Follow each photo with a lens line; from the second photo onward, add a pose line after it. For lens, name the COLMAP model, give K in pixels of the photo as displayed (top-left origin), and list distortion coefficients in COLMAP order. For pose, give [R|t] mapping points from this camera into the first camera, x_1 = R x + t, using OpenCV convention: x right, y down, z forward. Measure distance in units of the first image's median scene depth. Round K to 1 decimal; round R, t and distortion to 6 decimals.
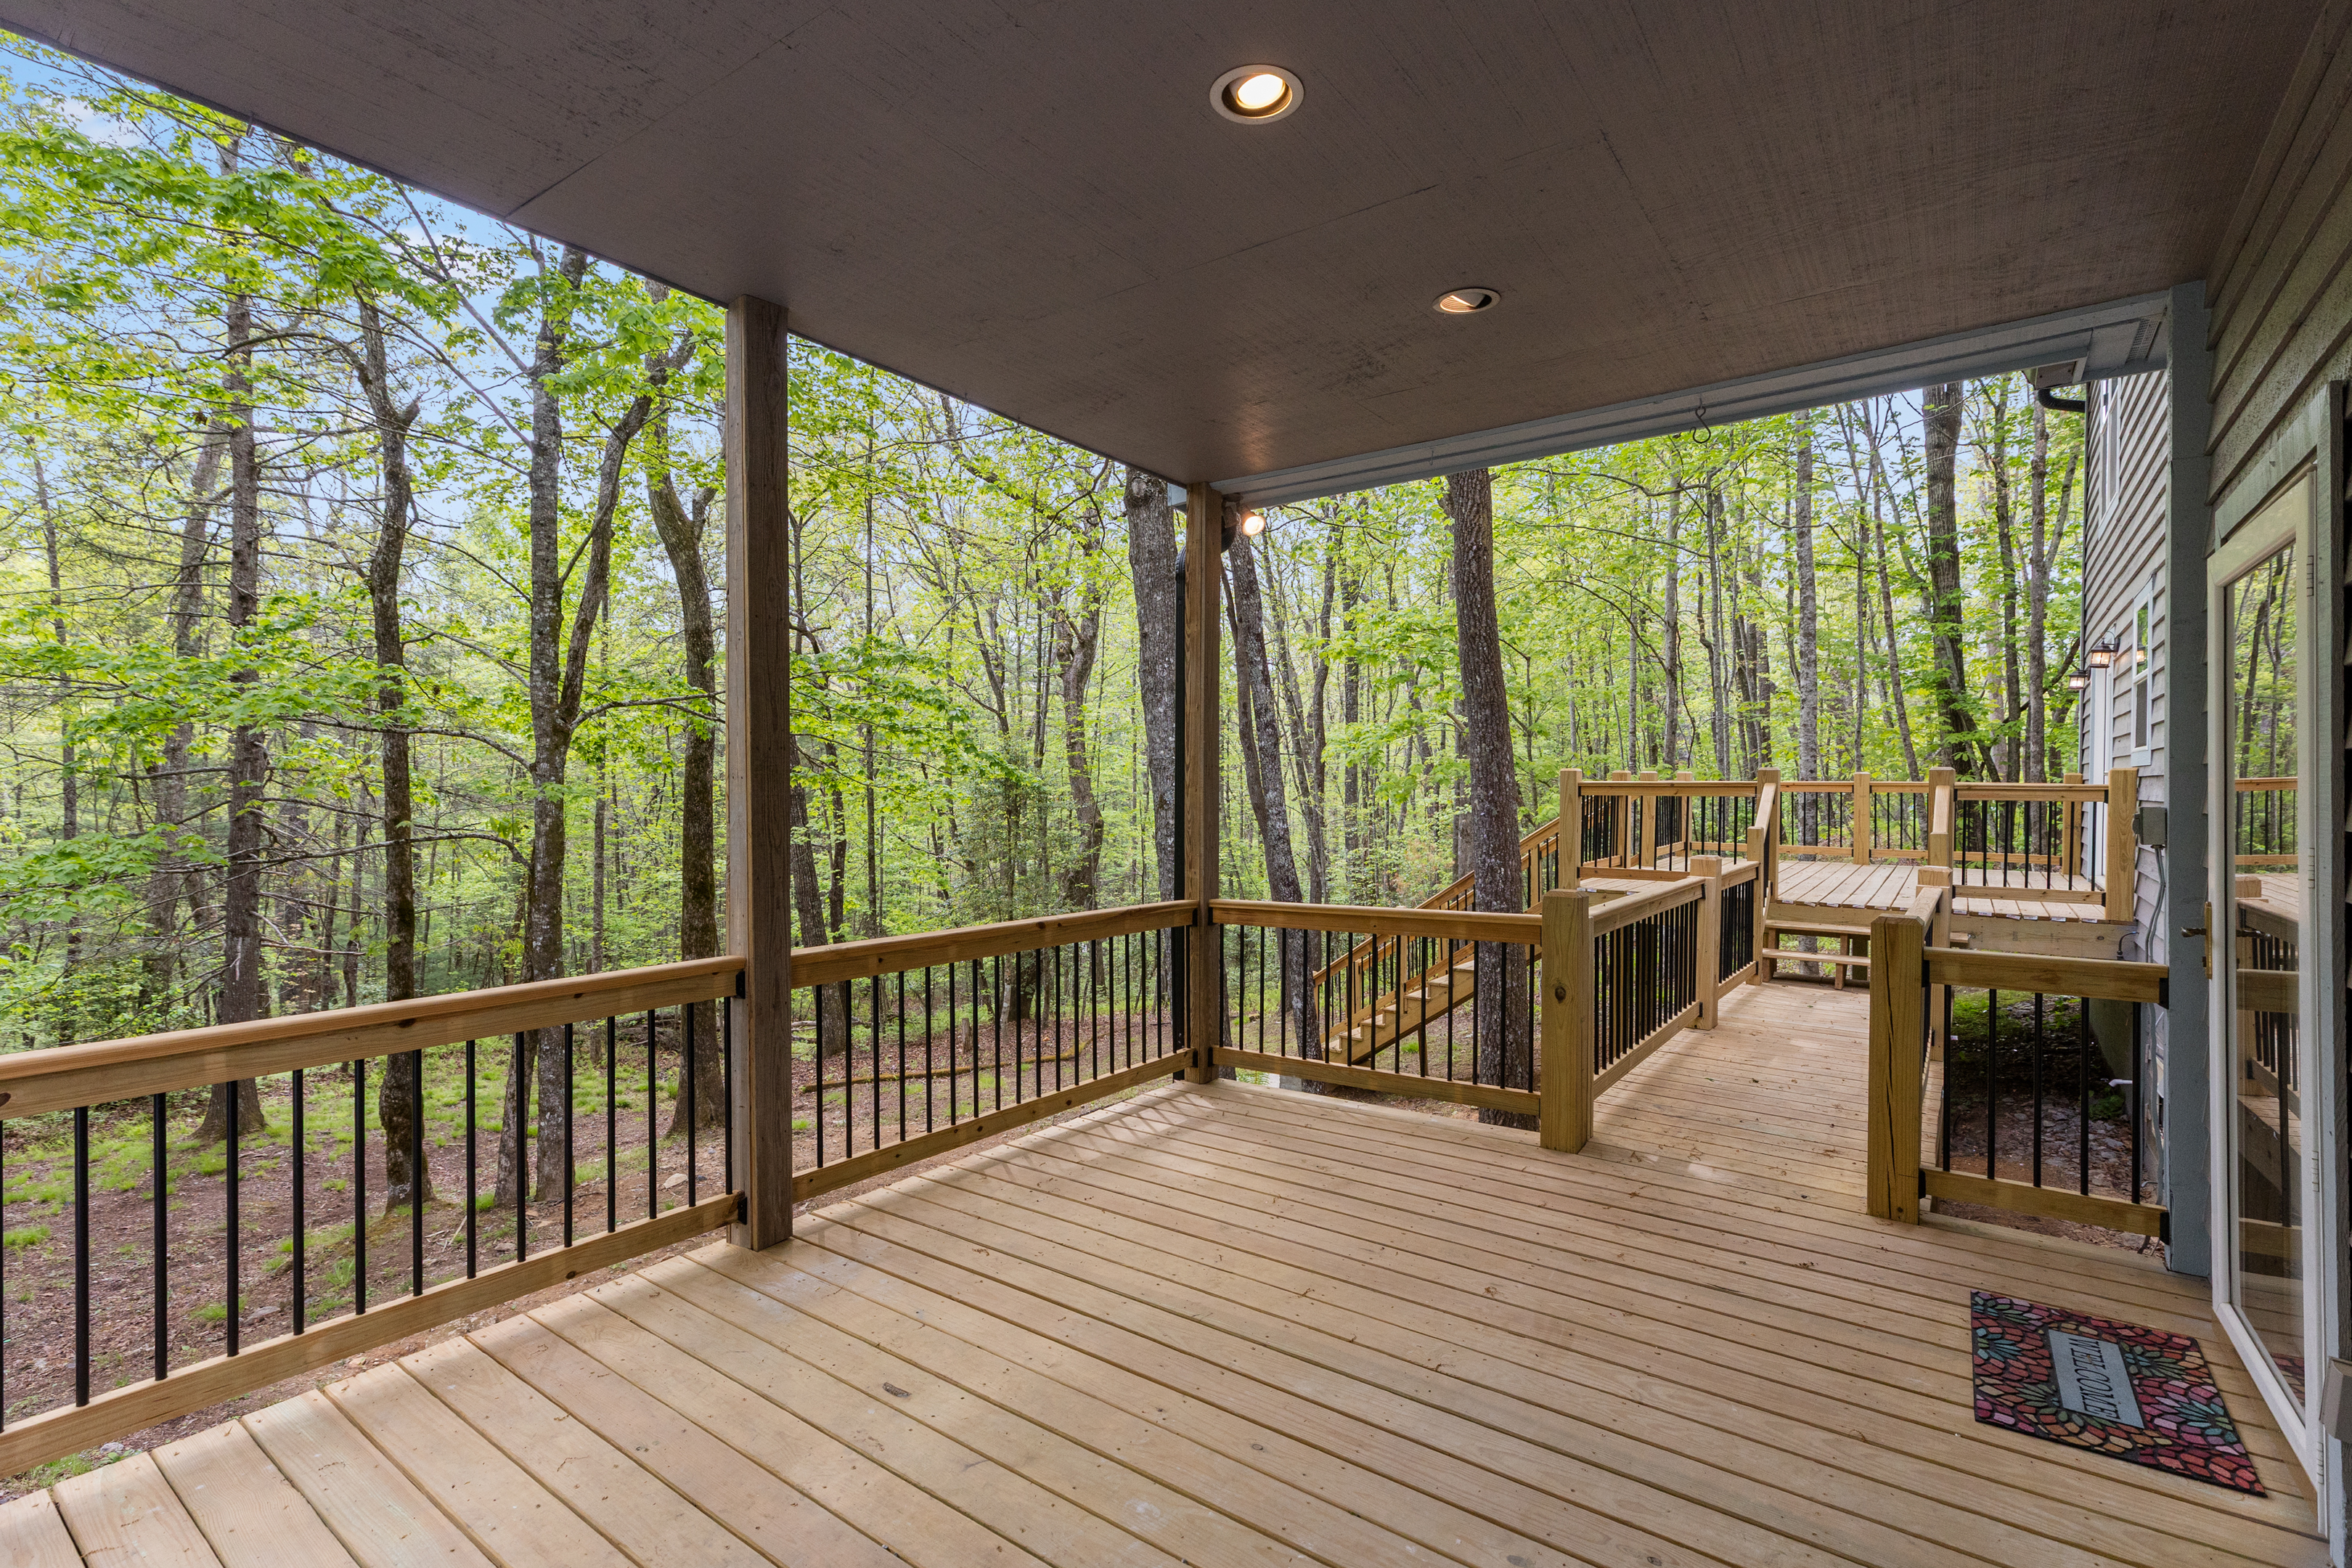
lens RADIAL K [[1070.7, 0, 1196.9], [0, 1070.7, 782.8], [0, 0, 1]] dist [0.006222, 0.000245]
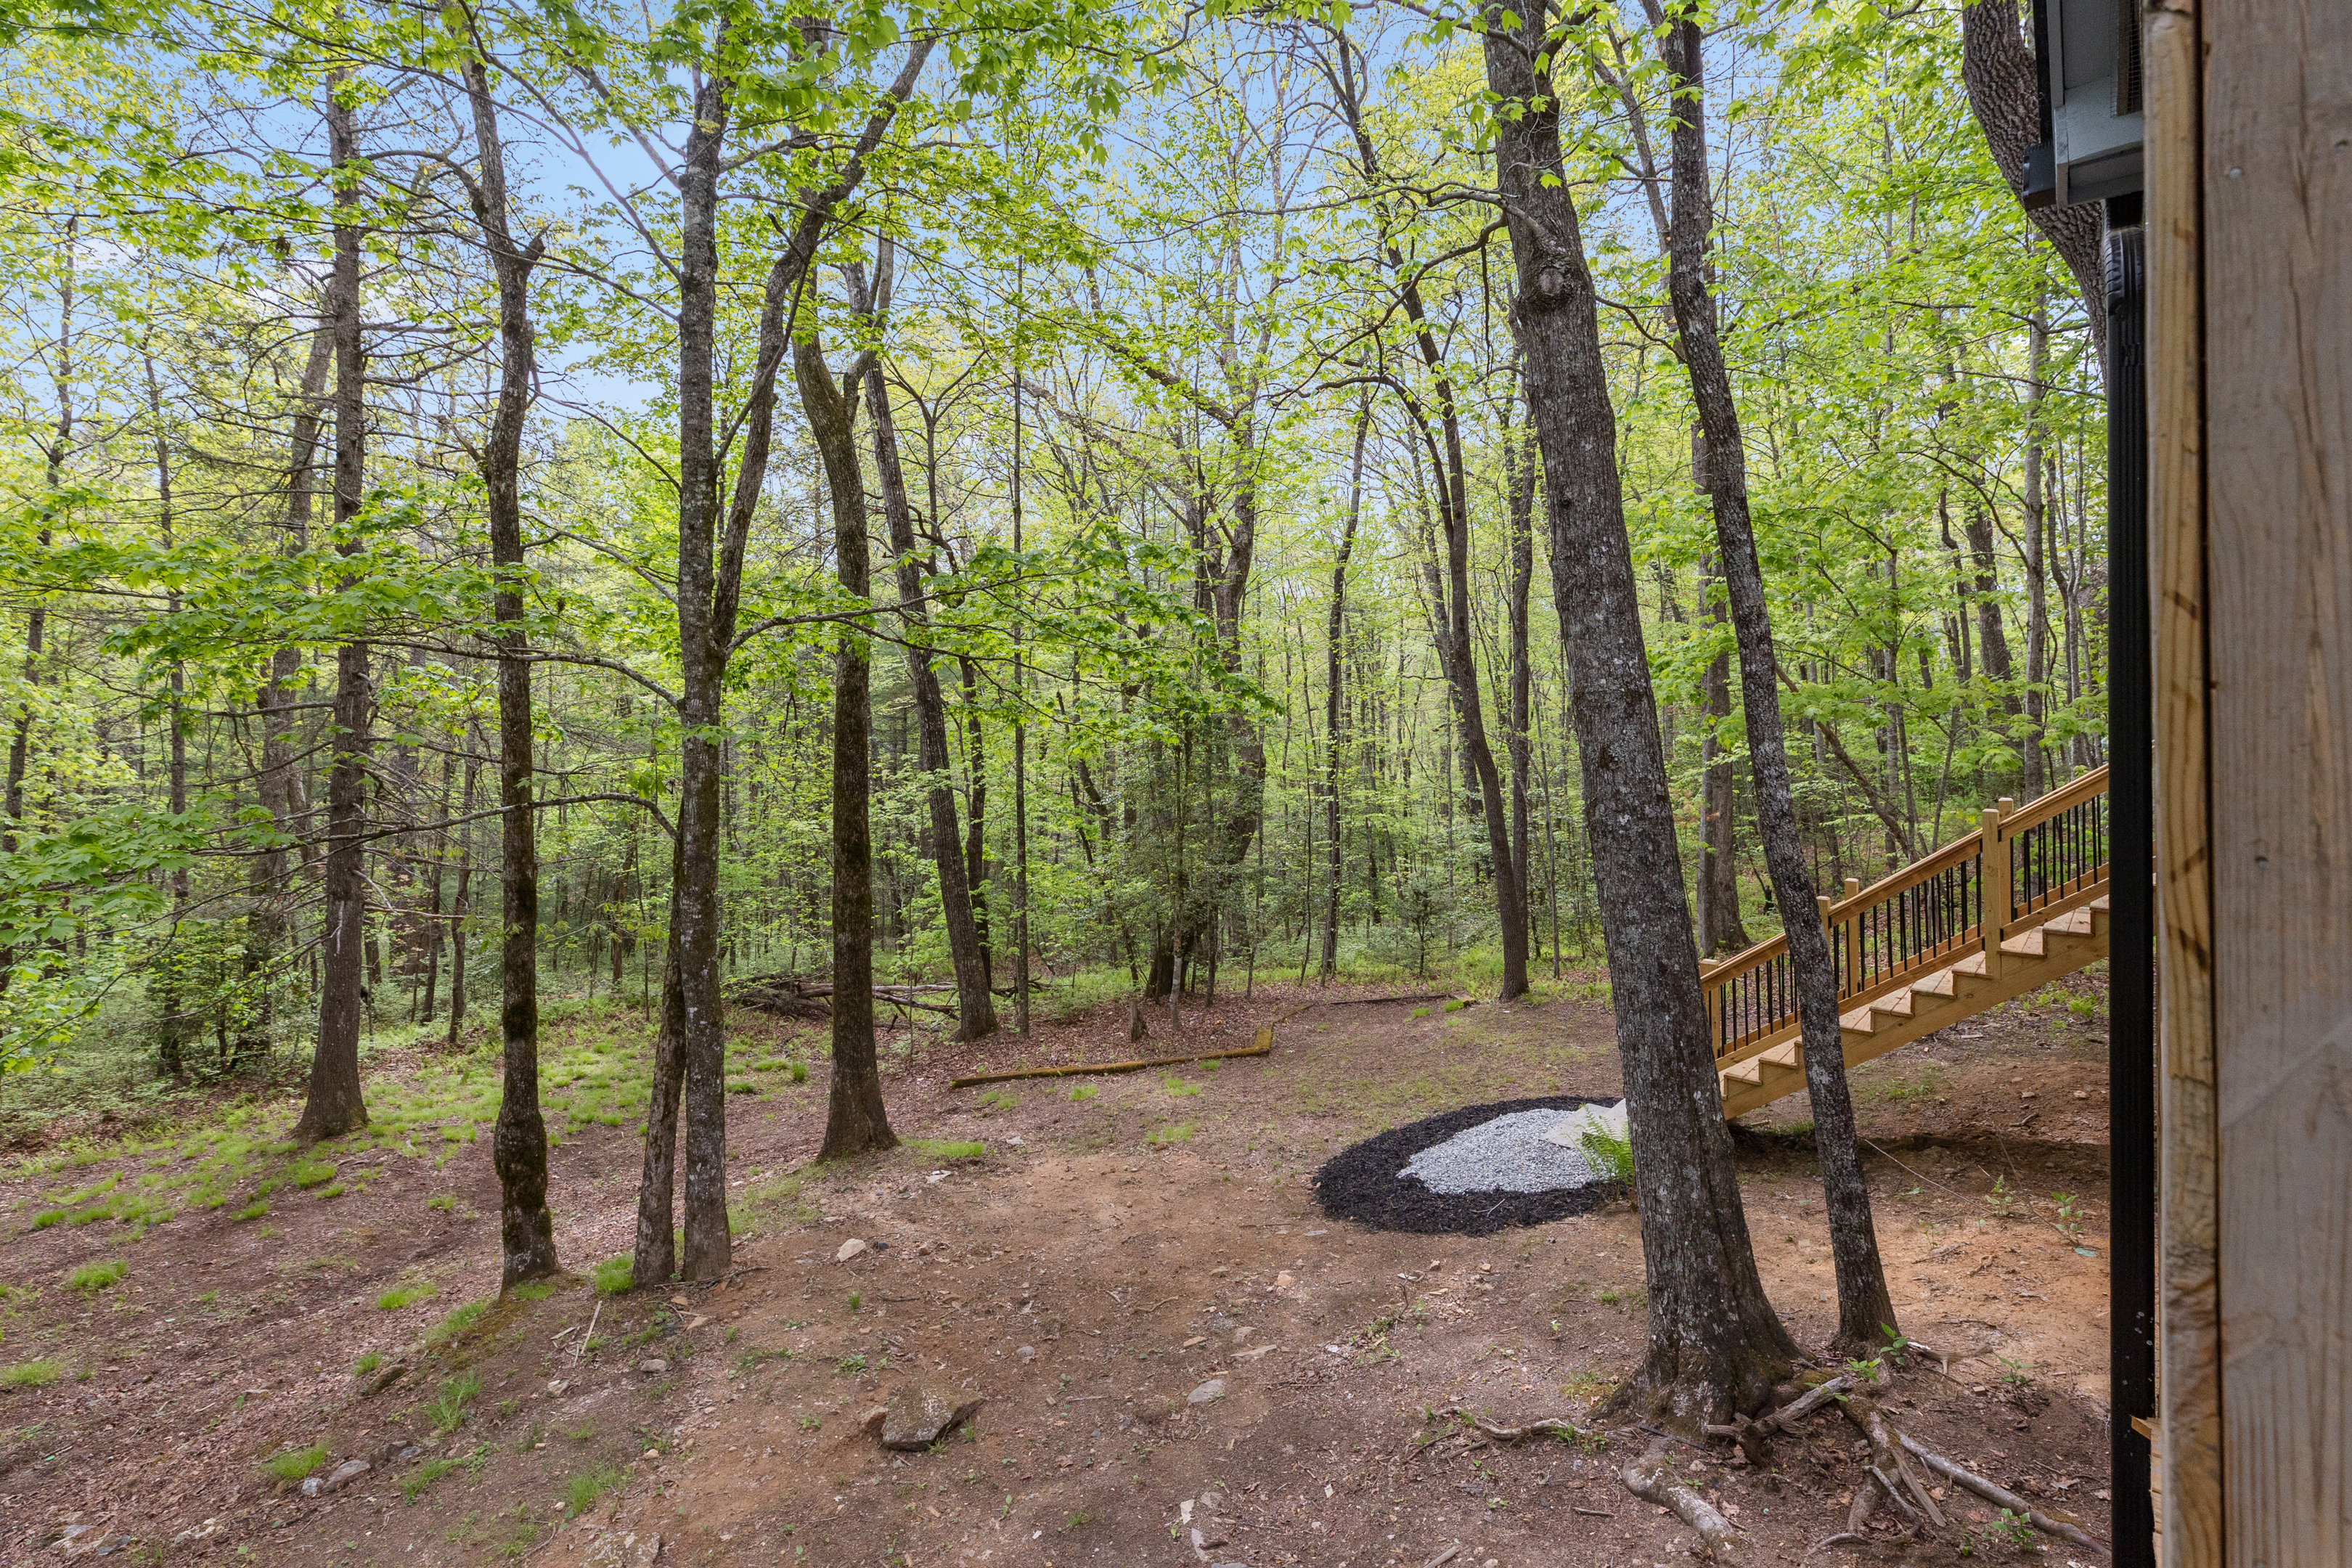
lens RADIAL K [[1206.1, 0, 1185.7], [0, 1206.1, 702.1], [0, 0, 1]] dist [0.004157, 0.000761]
pose [[0.992175, -0.001991, -0.124842, -0.152381], [0.001064, 0.999971, -0.007492, -0.010139], [0.124853, 0.007300, 0.992148, 0.191076]]
